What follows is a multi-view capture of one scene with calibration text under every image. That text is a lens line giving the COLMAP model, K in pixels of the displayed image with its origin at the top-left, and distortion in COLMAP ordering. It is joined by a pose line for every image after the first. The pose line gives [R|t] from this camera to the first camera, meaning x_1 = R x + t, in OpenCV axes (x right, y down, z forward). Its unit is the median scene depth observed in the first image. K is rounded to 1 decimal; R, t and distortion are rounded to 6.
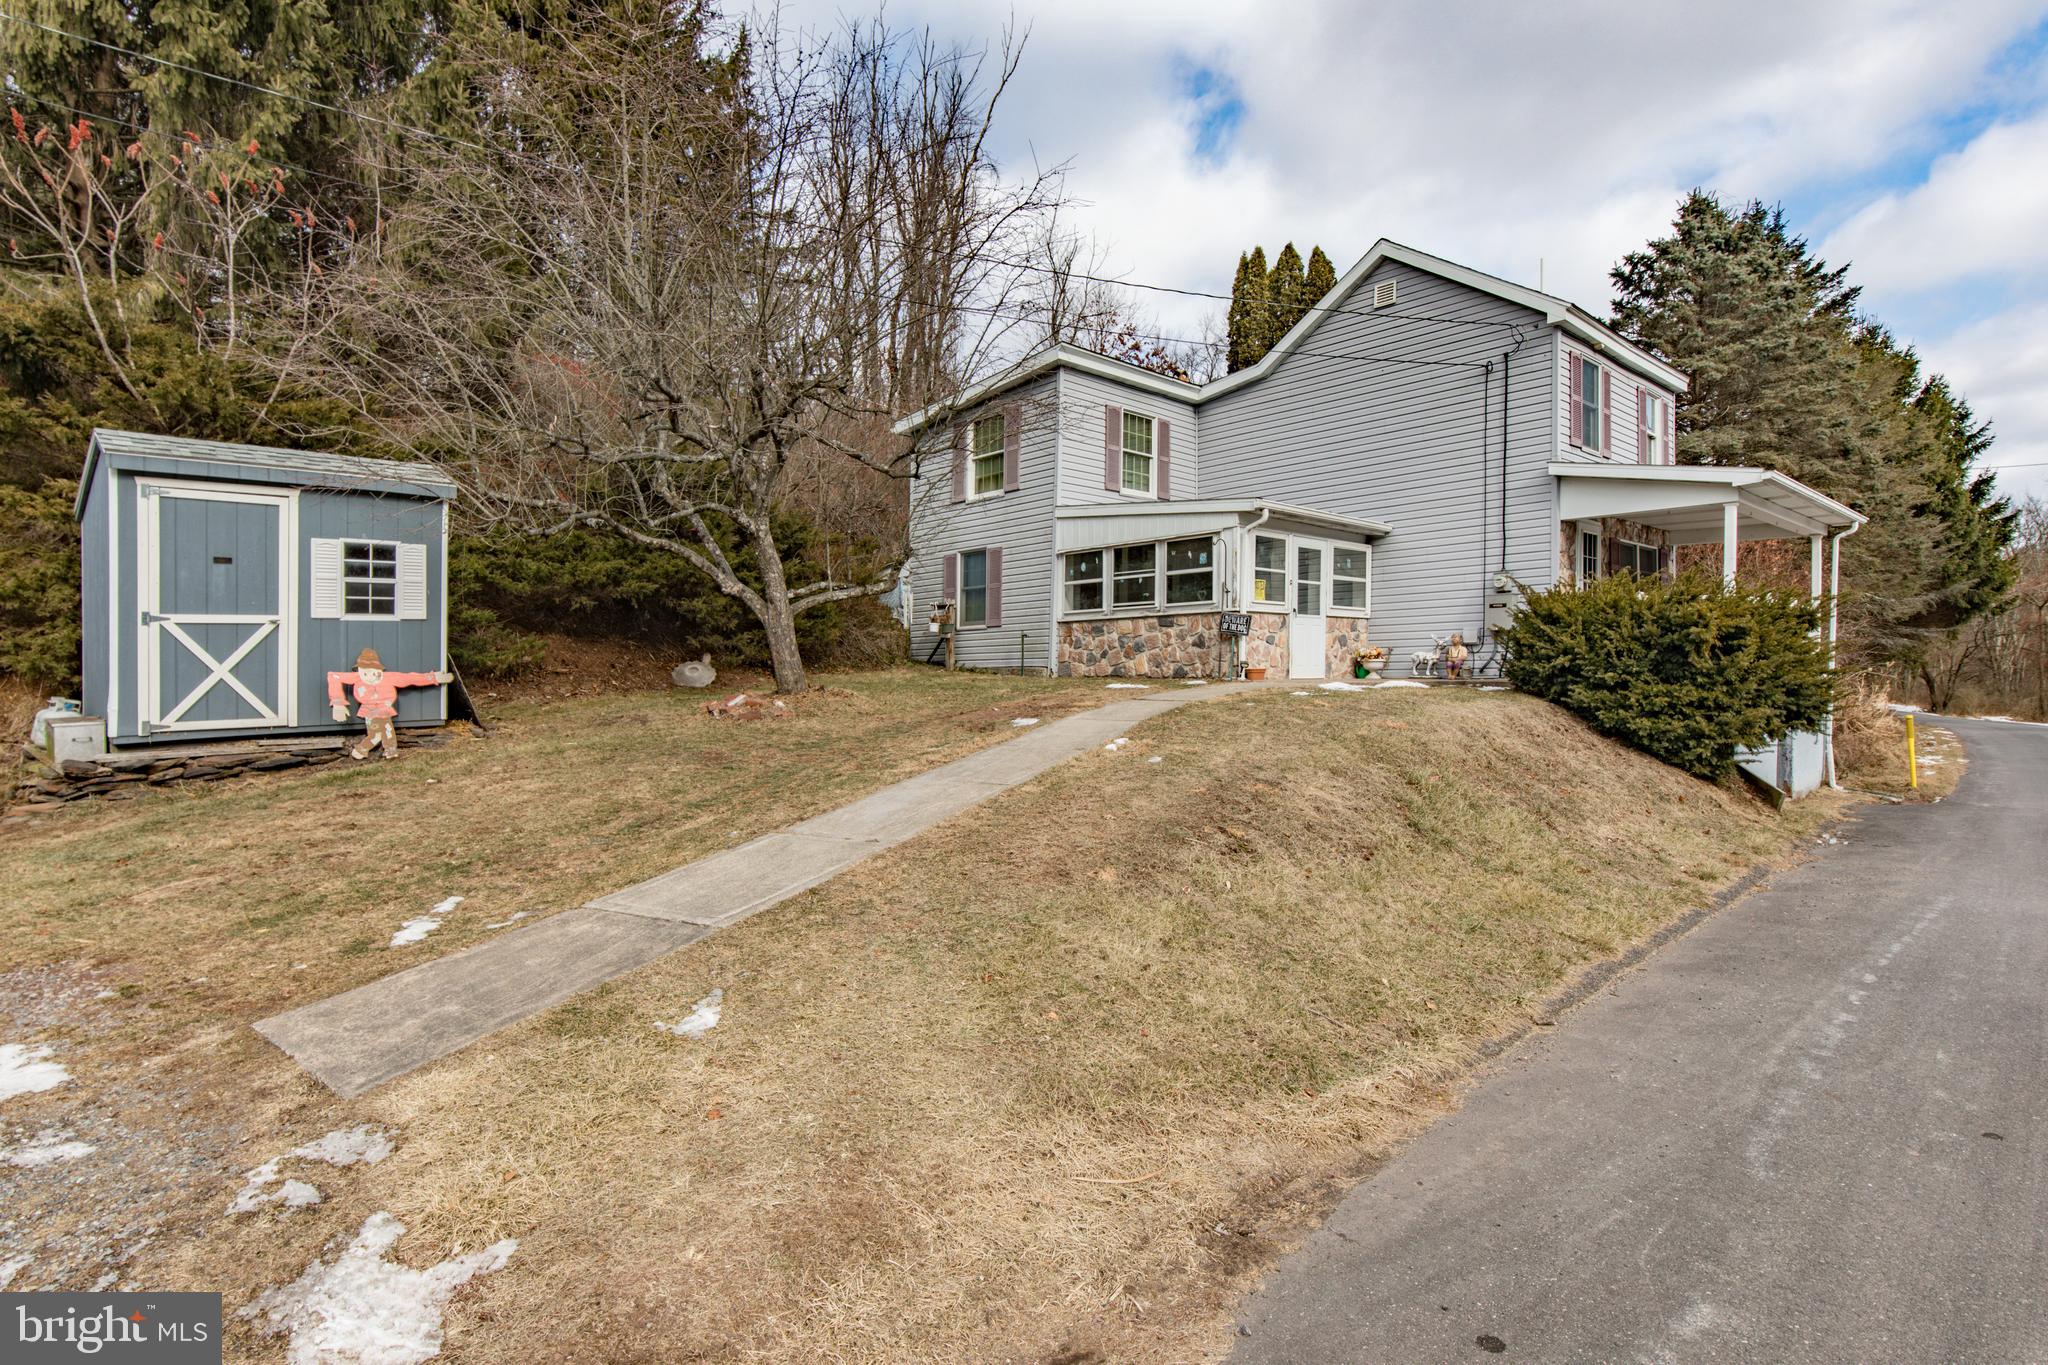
lens RADIAL K [[1034.0, 0, 1010.6], [0, 1034.0, 691.0], [0, 0, 1]] dist [0.006213, 0.000130]
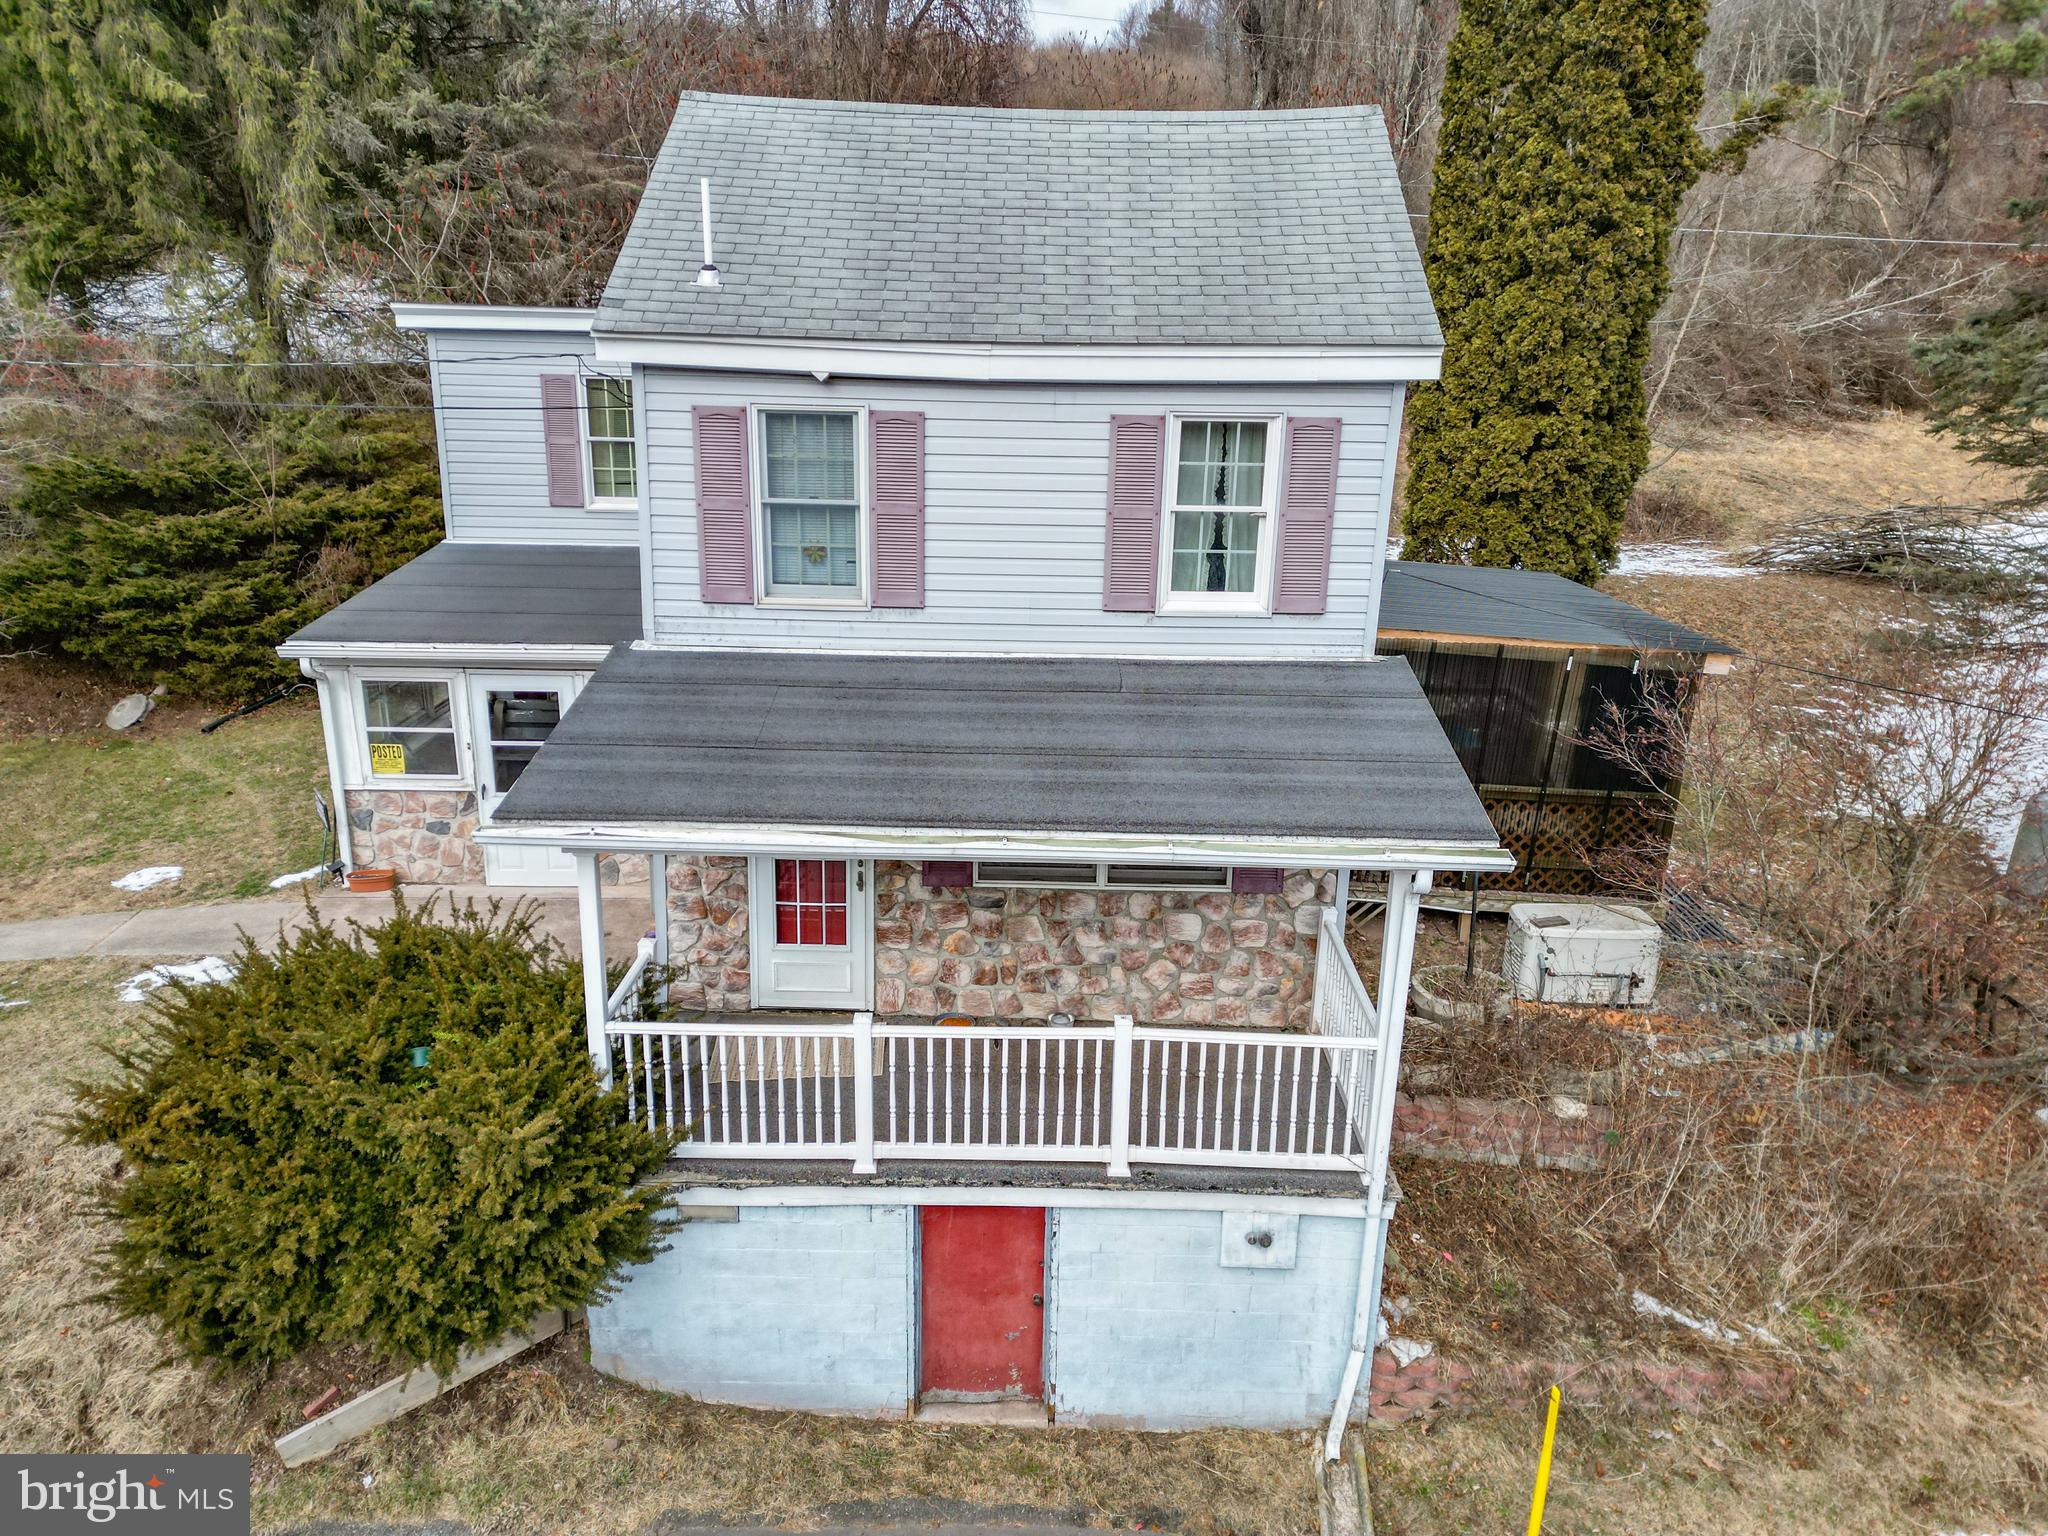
lens RADIAL K [[1418.3, 0, 1019.5], [0, 1418.3, 767.4], [0, 0, 1]] dist [0.074948, -0.058565]
pose [[0.743101, 0.221293, -0.631530, 1.067416], [-0.037457, 0.956014, 0.290920, -0.356948], [0.668130, -0.192527, 0.718704, 0.580159]]
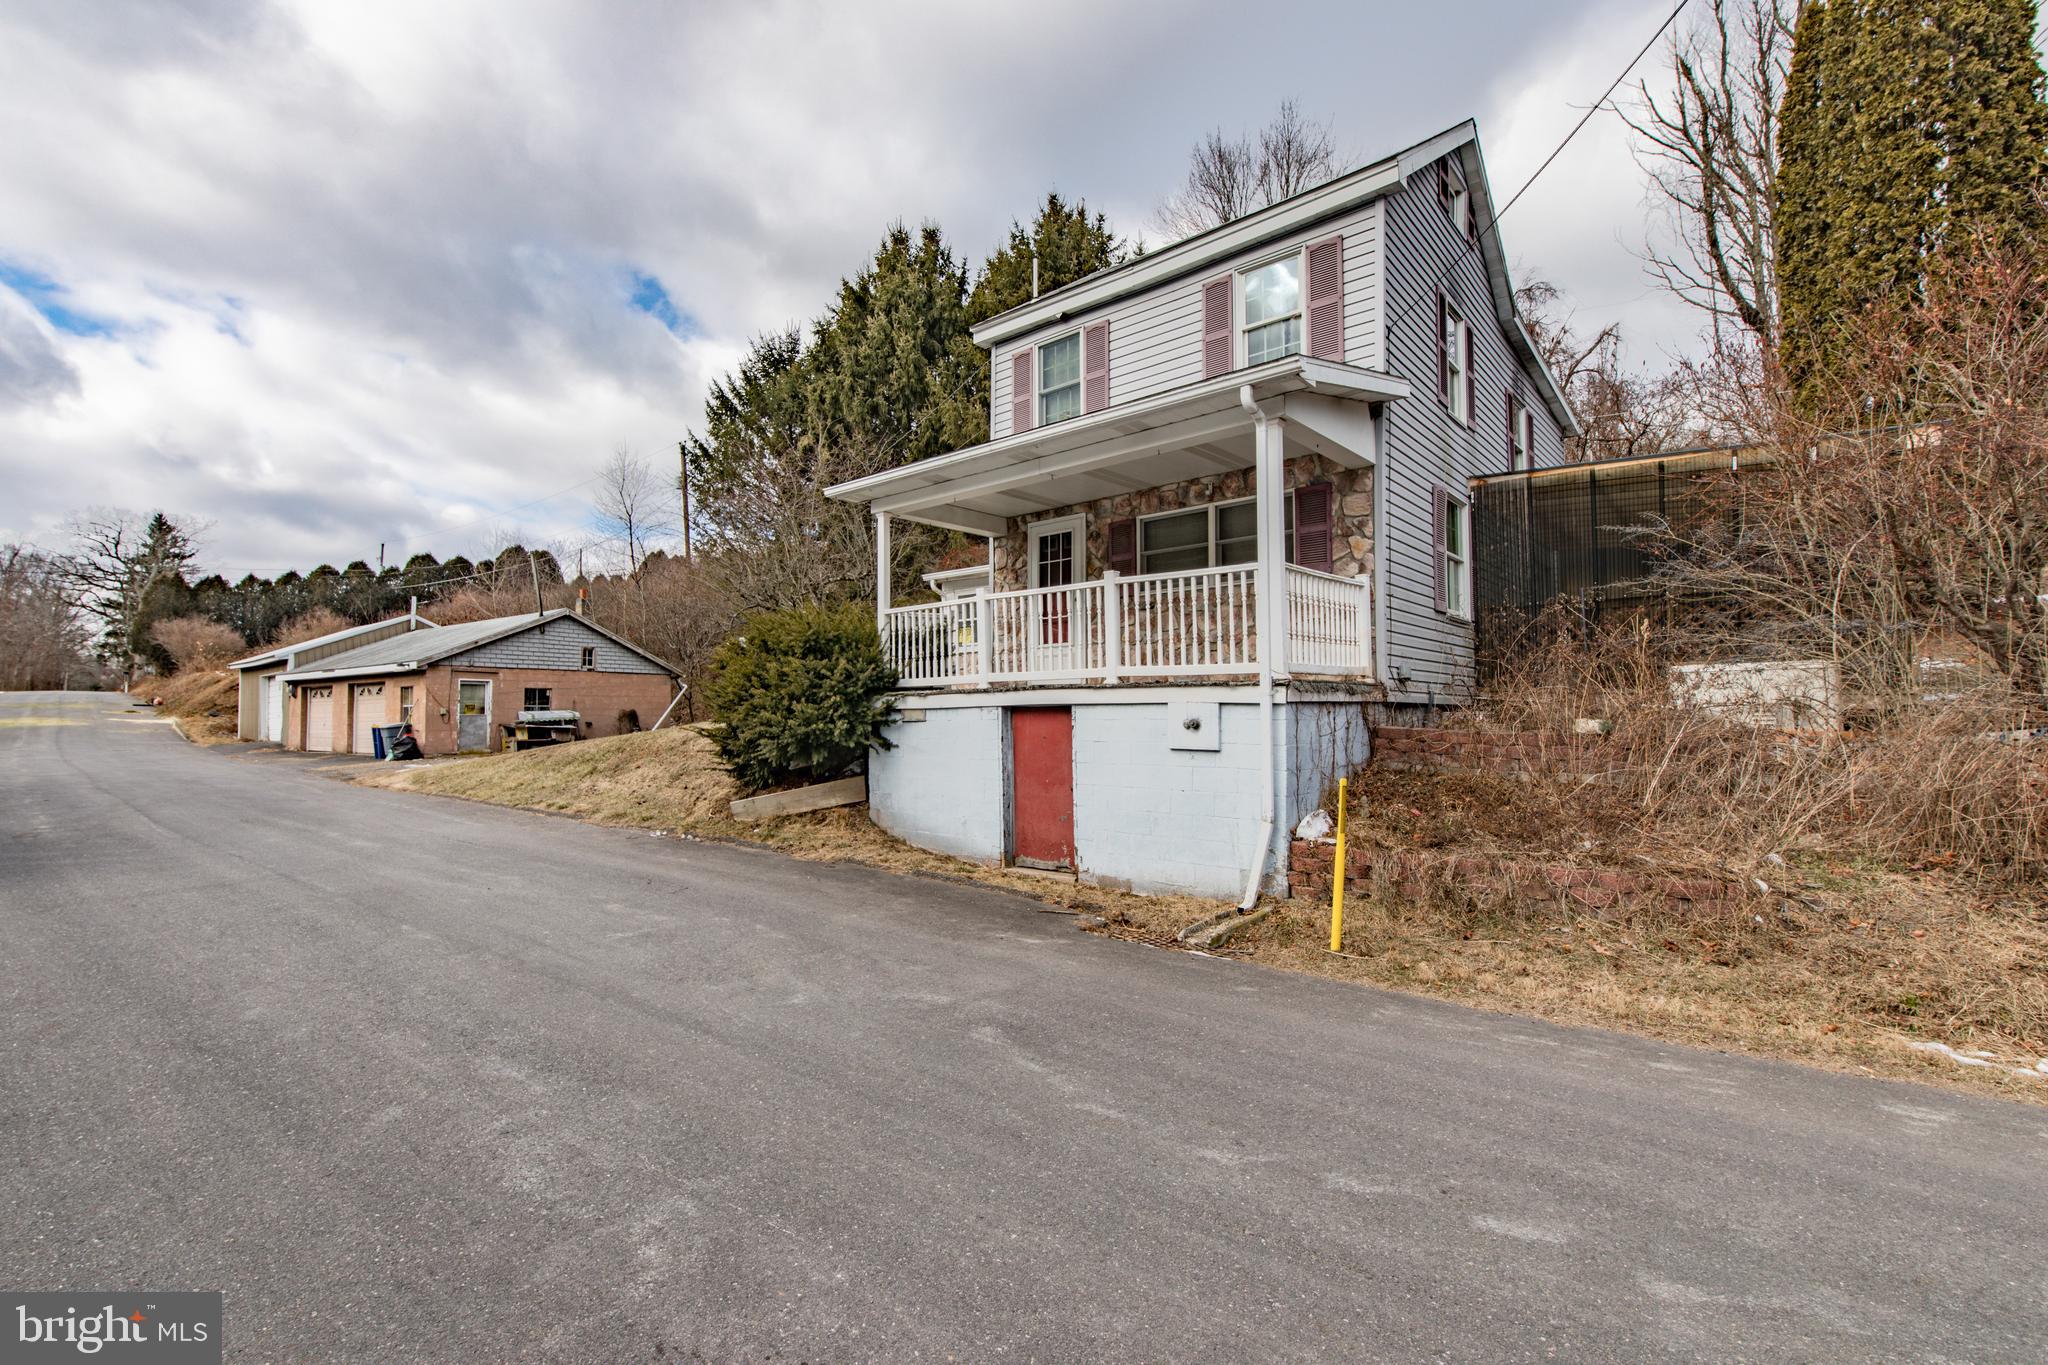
lens RADIAL K [[883.6, 0, 1007.9], [0, 883.6, 677.6], [0, 0, 1]] dist [-0.003649, 0.000622]
pose [[0.118844, -0.033405, -0.992351, 1.286741], [-0.004156, 0.999408, -0.034140, -0.007328], [0.992904, 0.008181, 0.118635, 0.877732]]
